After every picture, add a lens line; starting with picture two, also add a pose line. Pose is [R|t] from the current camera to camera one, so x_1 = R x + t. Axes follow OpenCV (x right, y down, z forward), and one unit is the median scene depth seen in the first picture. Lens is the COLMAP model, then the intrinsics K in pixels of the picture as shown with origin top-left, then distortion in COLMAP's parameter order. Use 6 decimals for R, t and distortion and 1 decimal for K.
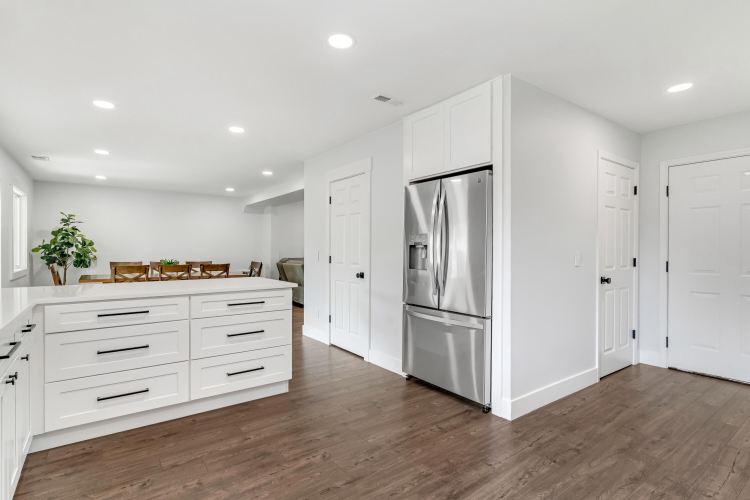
lens RADIAL K [[369.4, 0, 374.7], [0, 369.4, 251.5], [0, 0, 1]] dist [0.007001, 0.000559]
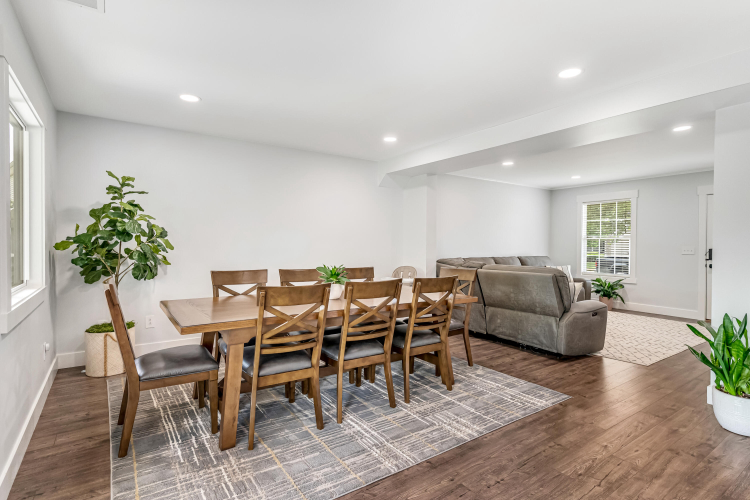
lens RADIAL K [[369.4, 0, 373.5], [0, 369.4, 248.4], [0, 0, 1]] dist [0.007001, 0.000559]
pose [[0.999644, 0.002384, -0.026556, -0.459560], [-0.002183, 0.999969, 0.007611, -0.005081], [0.026574, -0.007551, 0.999618, 0.491428]]
